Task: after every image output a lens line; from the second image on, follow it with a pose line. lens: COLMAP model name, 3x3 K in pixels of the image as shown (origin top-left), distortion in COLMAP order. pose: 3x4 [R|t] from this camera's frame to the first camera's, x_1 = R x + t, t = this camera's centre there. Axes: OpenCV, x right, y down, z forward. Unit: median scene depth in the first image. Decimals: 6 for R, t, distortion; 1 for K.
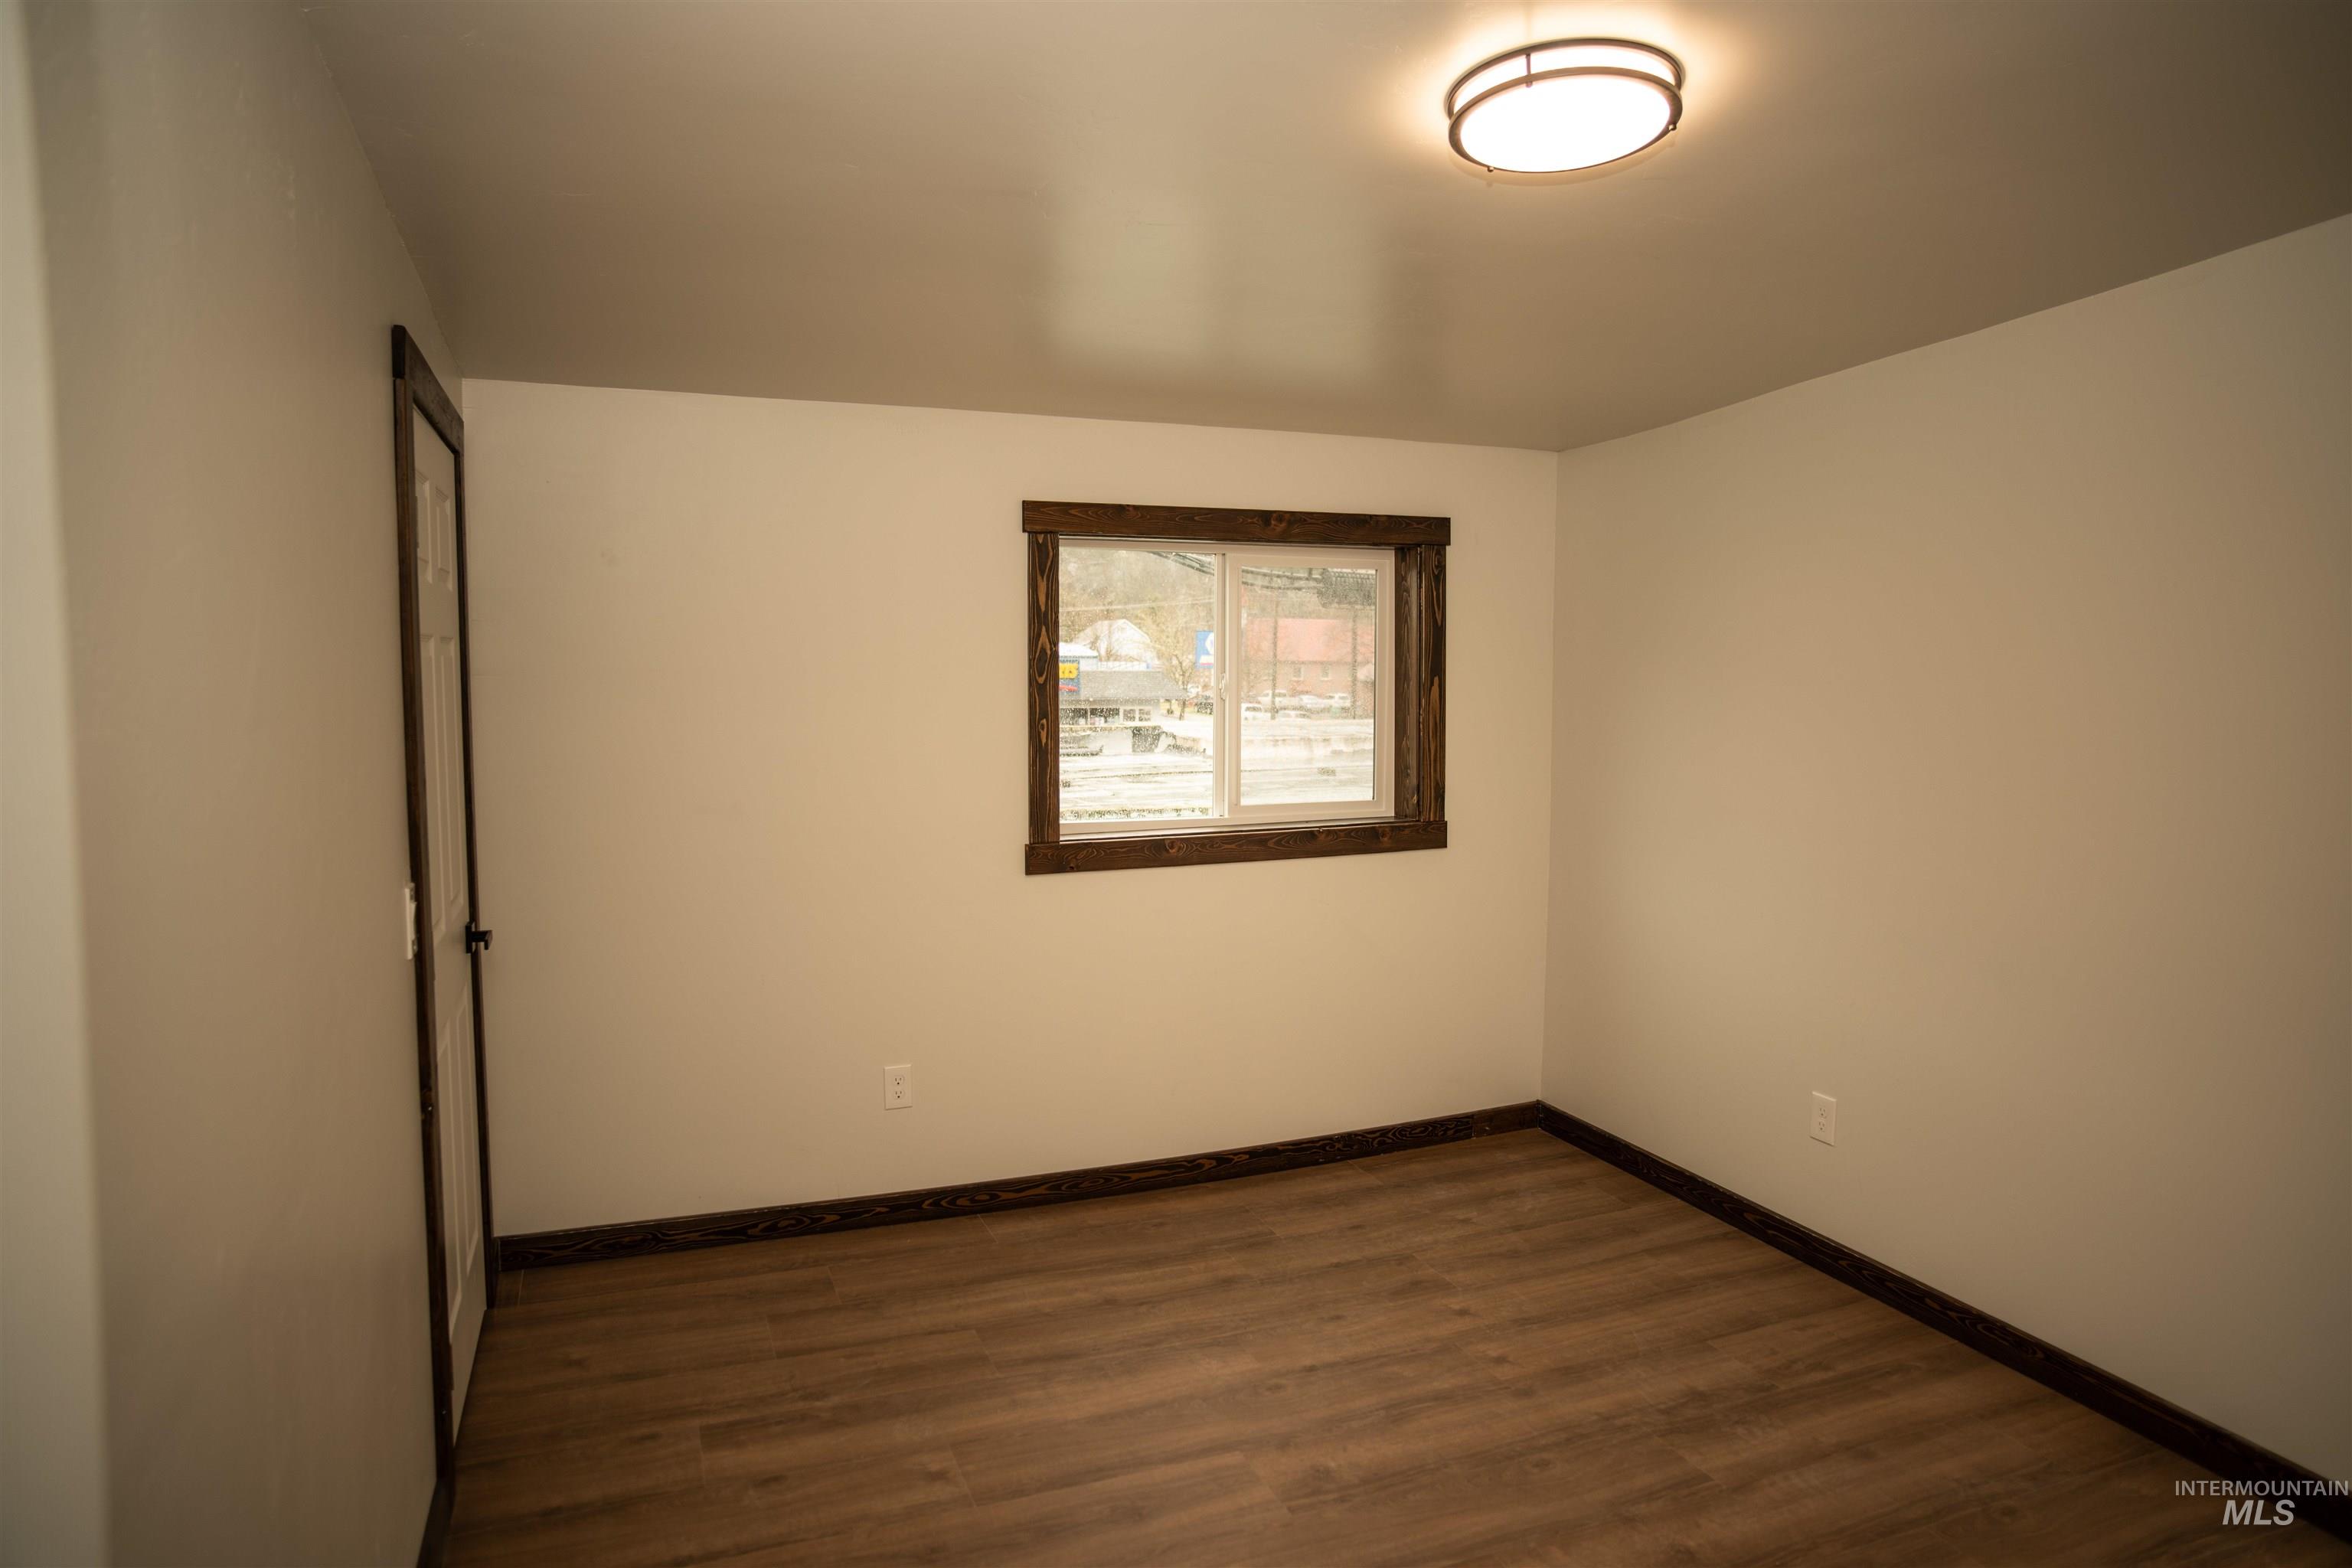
lens RADIAL K [[1437.0, 0, 1185.2], [0, 1437.0, 776.2], [0, 0, 1]] dist [-0.087815, 0.084223]
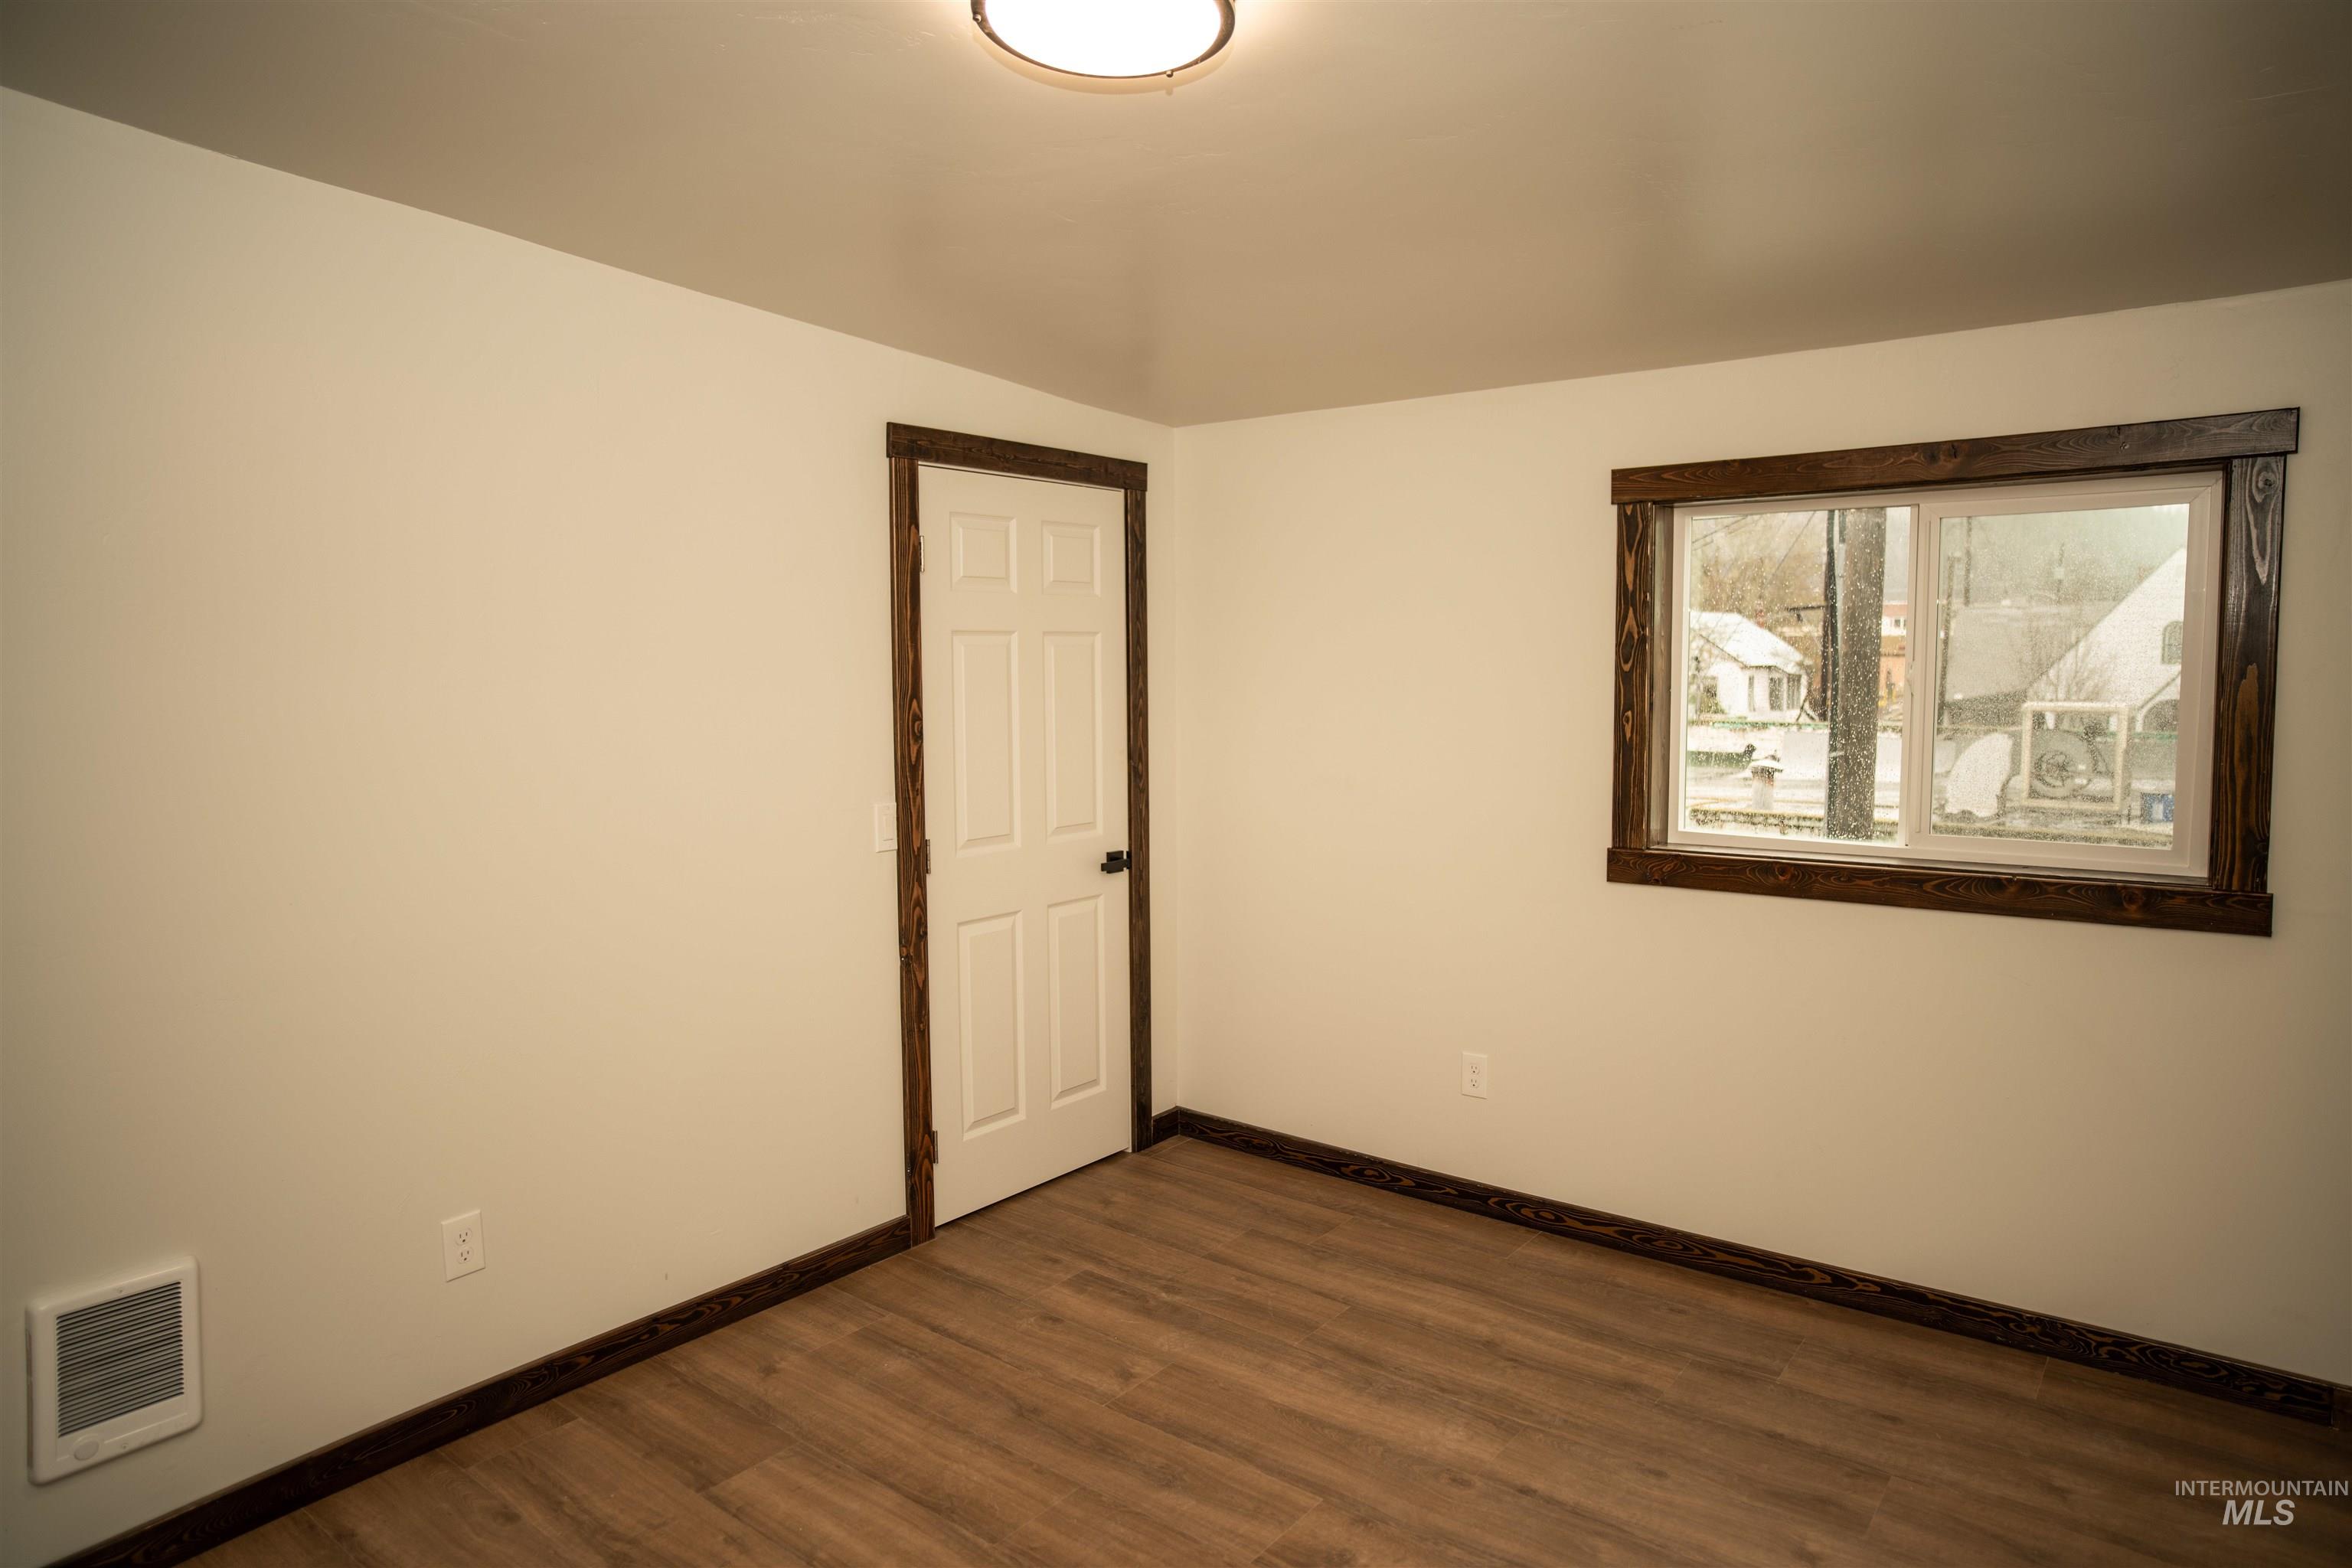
lens RADIAL K [[1437.0, 0, 1185.2], [0, 1437.0, 776.2], [0, 0, 1]] dist [-0.087815, 0.084223]
pose [[0.496198, 0.065717, -0.865718, 0.566219], [-0.060942, 0.997308, 0.040776, -0.019470], [0.866068, 0.032526, 0.498868, 0.332116]]
